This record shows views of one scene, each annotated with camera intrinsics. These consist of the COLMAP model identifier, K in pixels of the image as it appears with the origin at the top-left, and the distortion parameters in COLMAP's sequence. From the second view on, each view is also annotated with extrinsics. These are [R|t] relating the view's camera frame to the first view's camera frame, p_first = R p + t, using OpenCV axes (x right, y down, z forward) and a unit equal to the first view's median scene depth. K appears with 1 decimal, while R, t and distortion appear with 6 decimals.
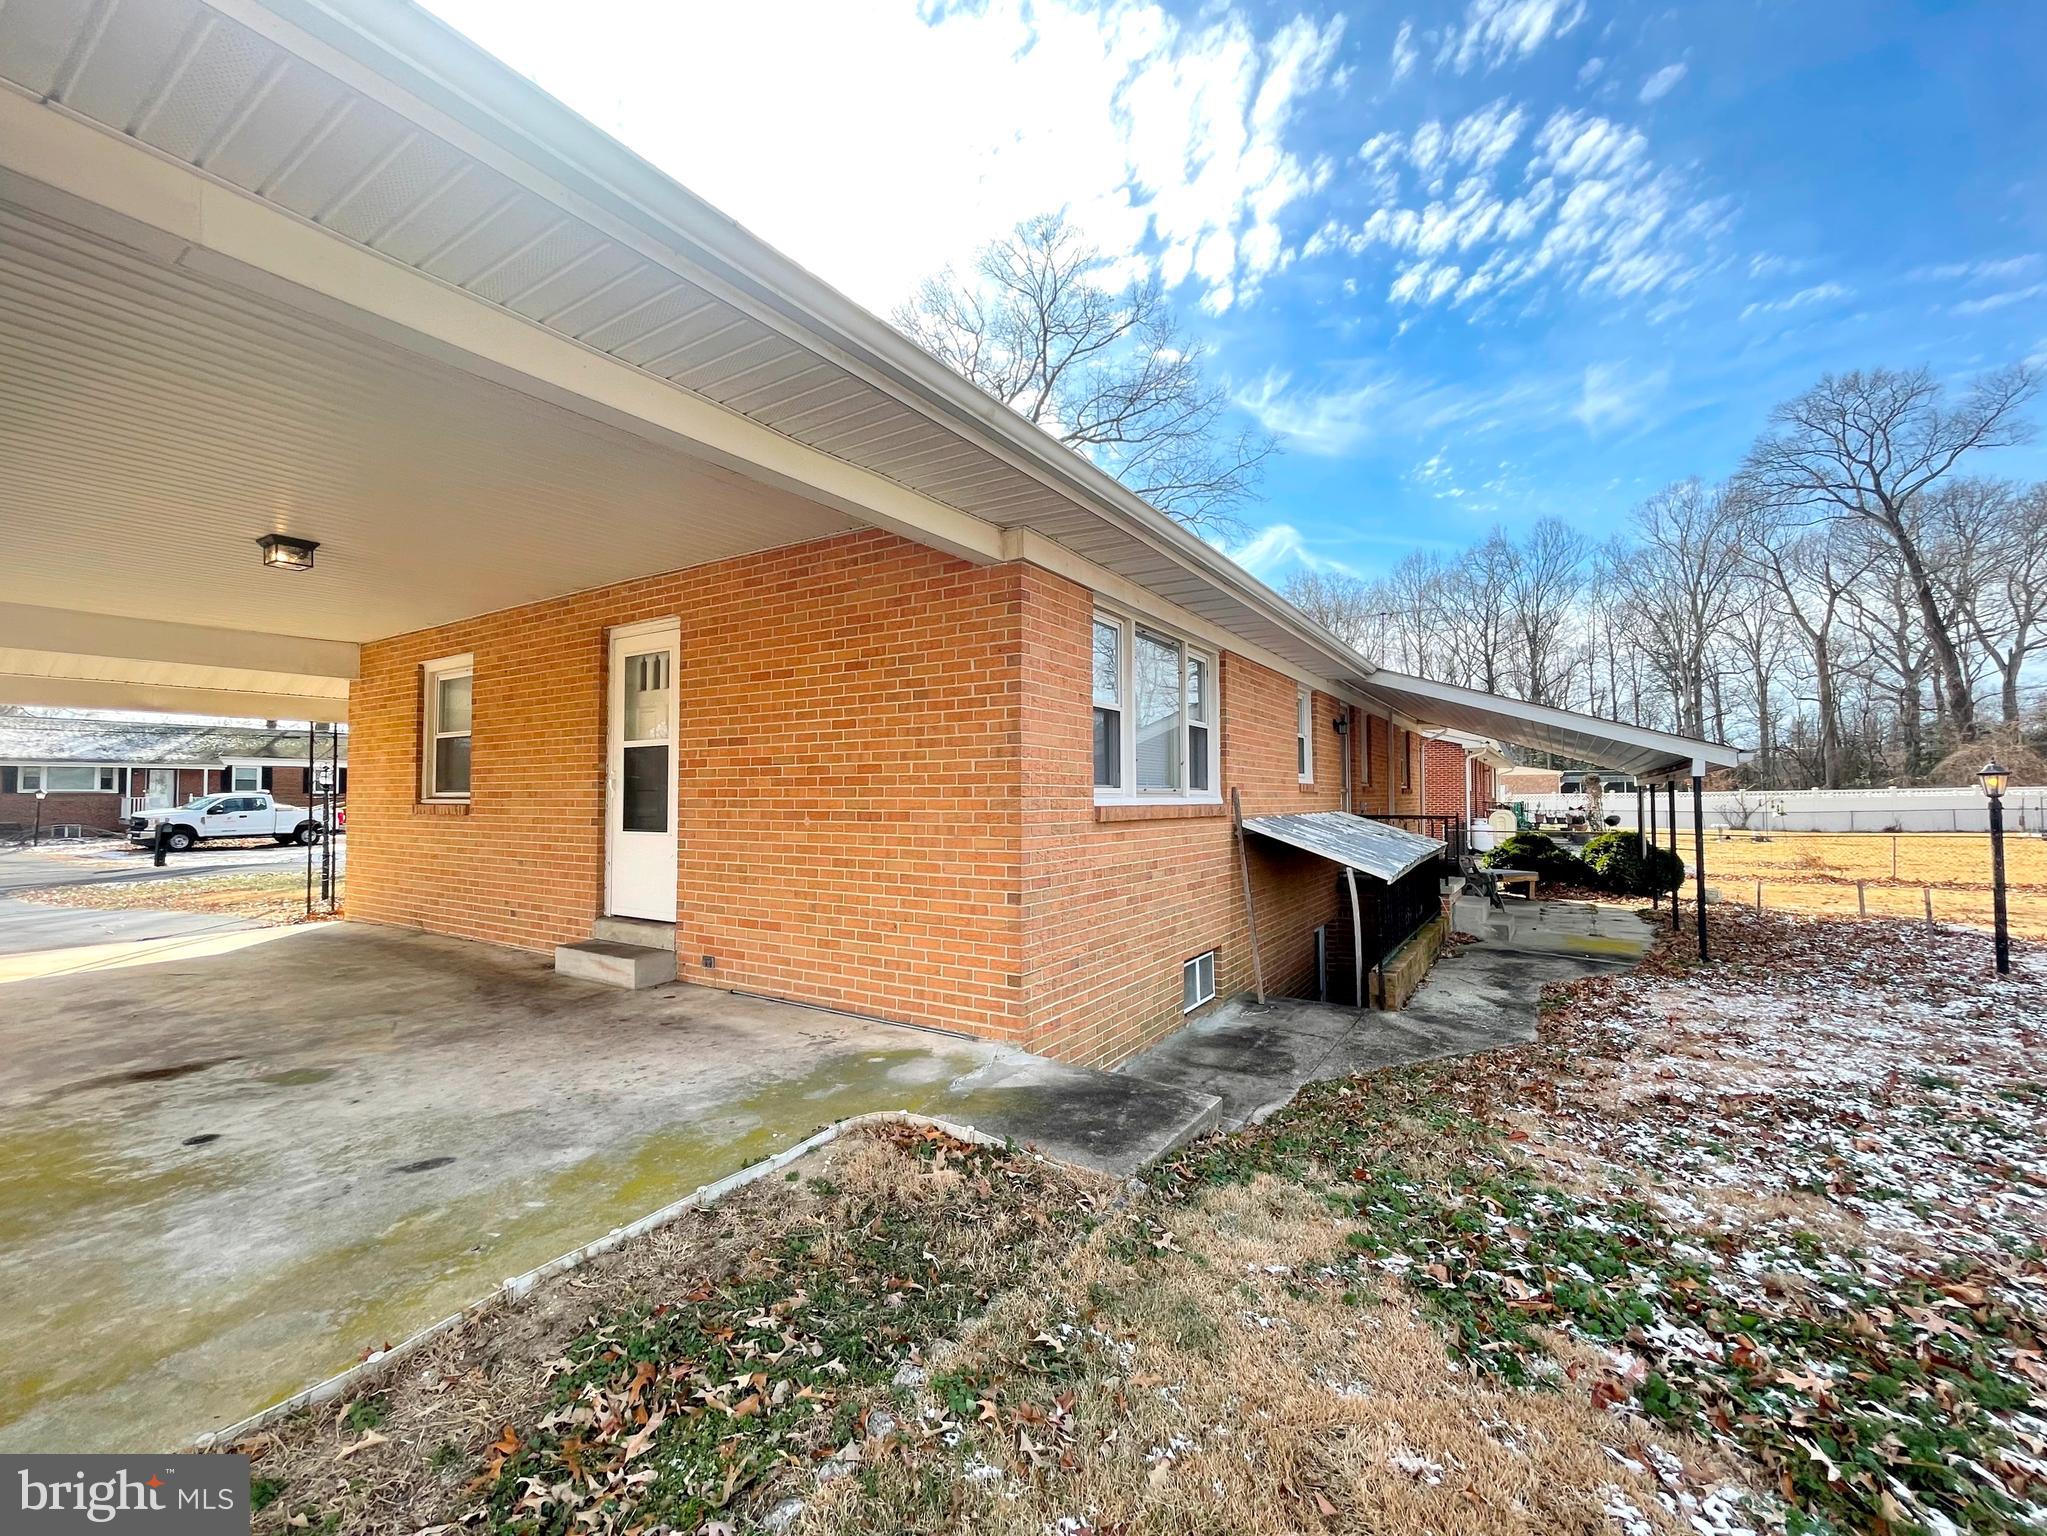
lens RADIAL K [[842.3, 0, 1026.2], [0, 842.3, 767.1], [0, 0, 1]] dist [-0.009185, -0.000117]
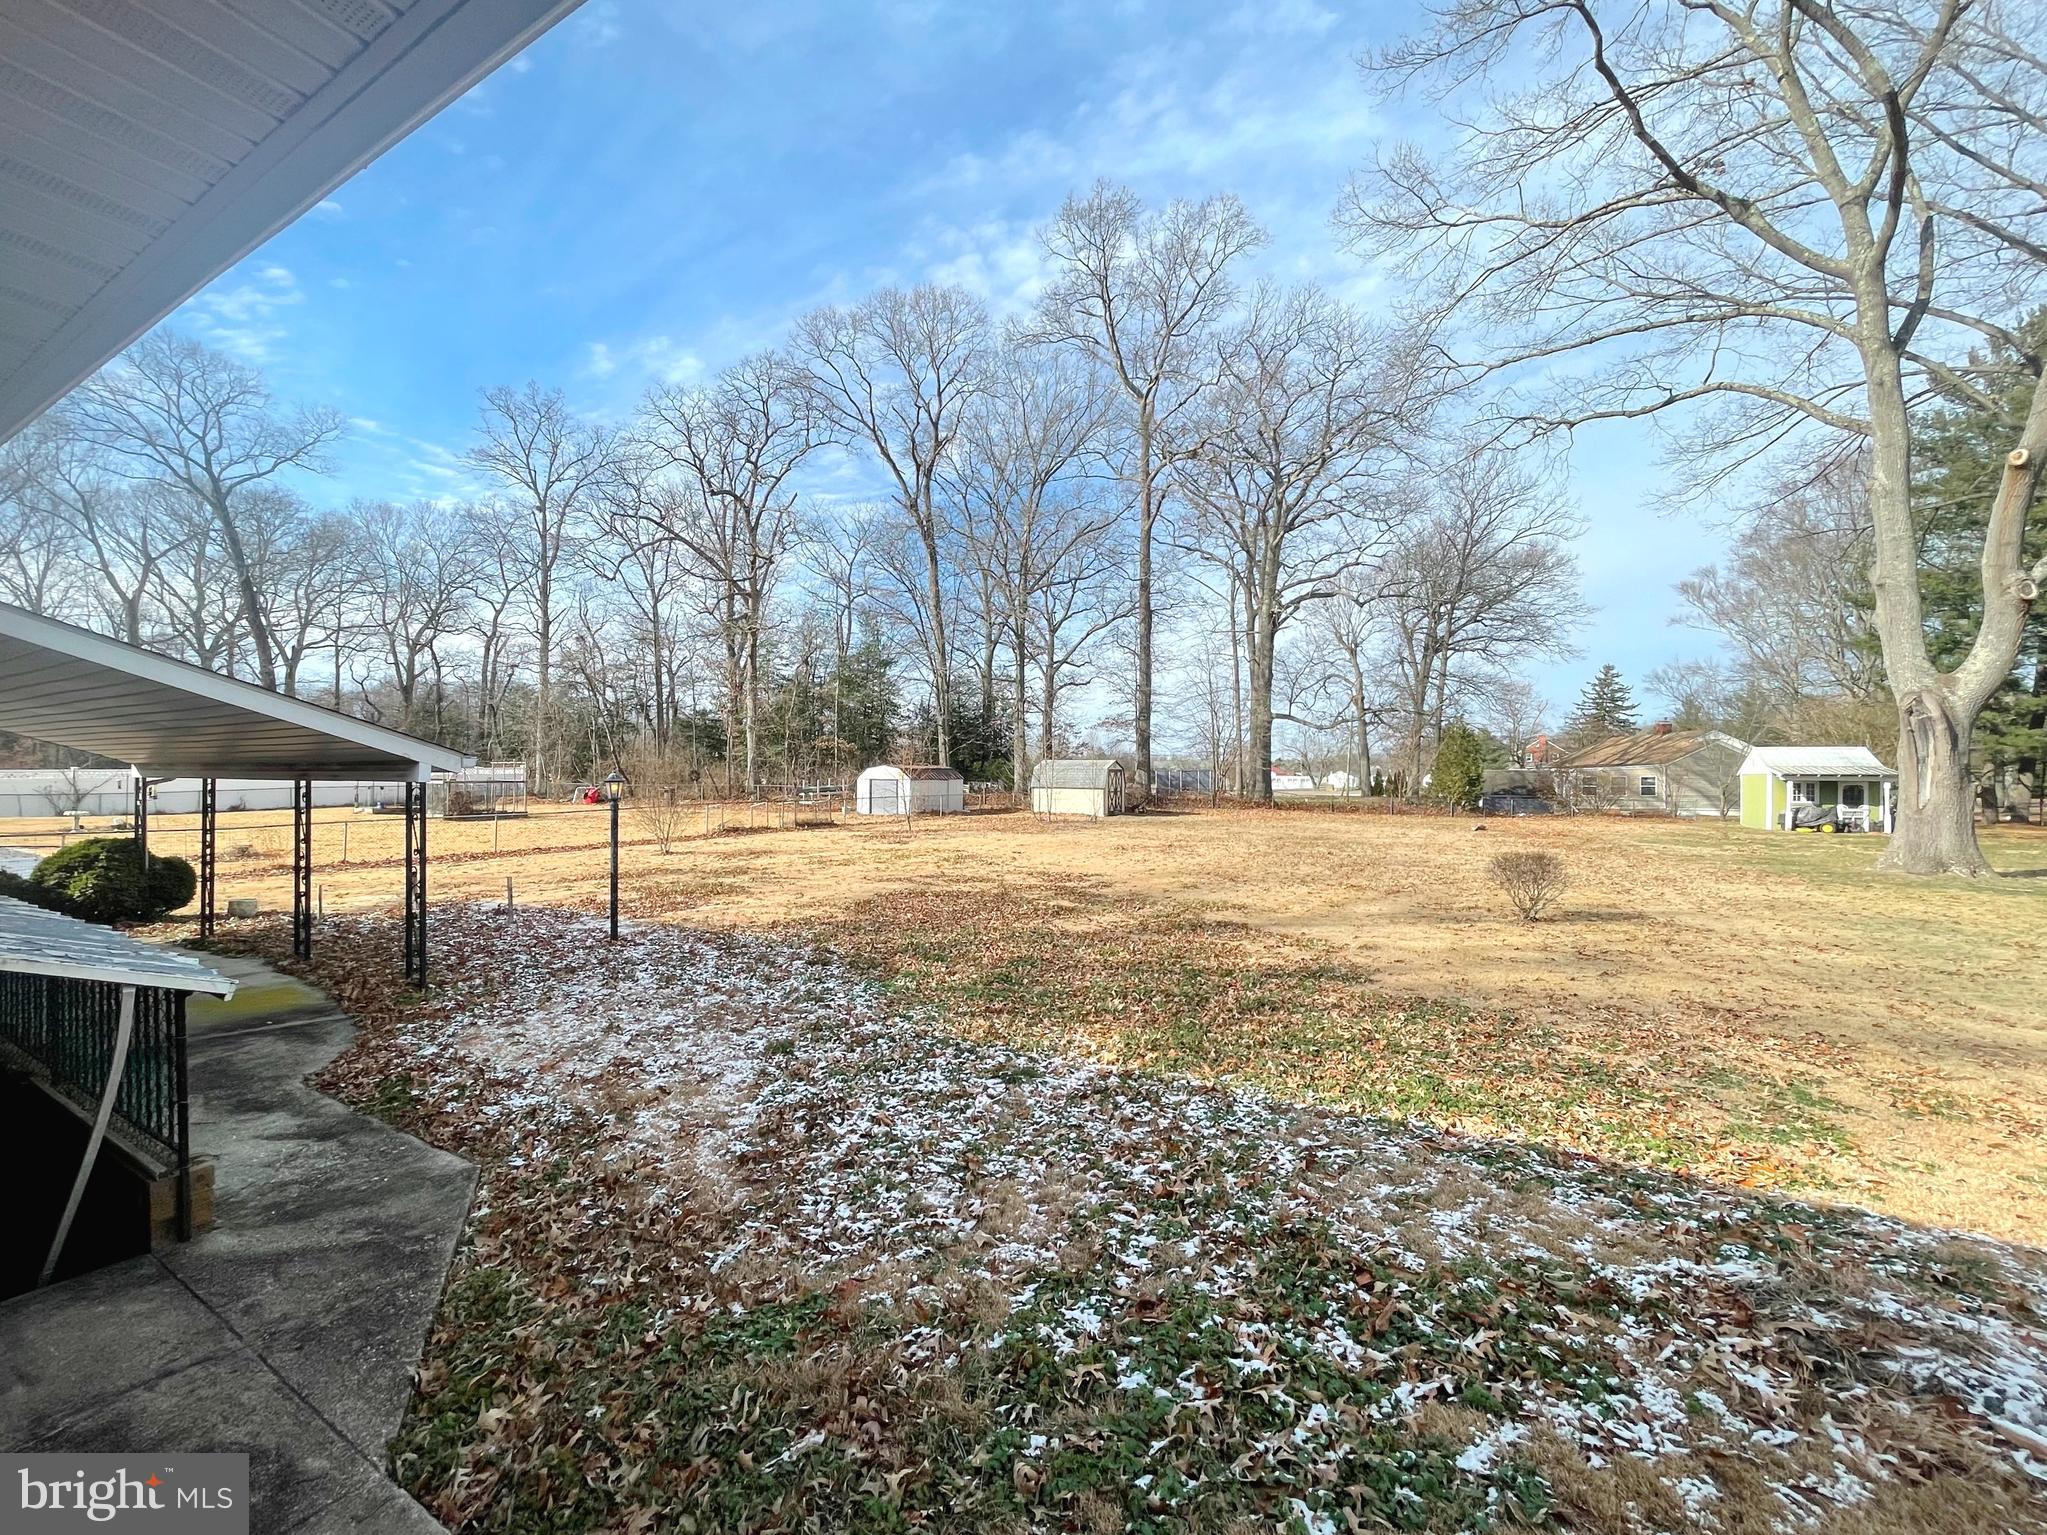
lens RADIAL K [[842.3, 0, 1023.1], [0, 842.3, 772.6], [0, 0, 1]] dist [-0.009185, -0.000117]
pose [[-0.033460, 0.006996, 0.999416, -0.079800], [-0.043678, 0.999010, -0.008456, -0.015777], [-0.998485, -0.043935, -0.033121, 0.338739]]
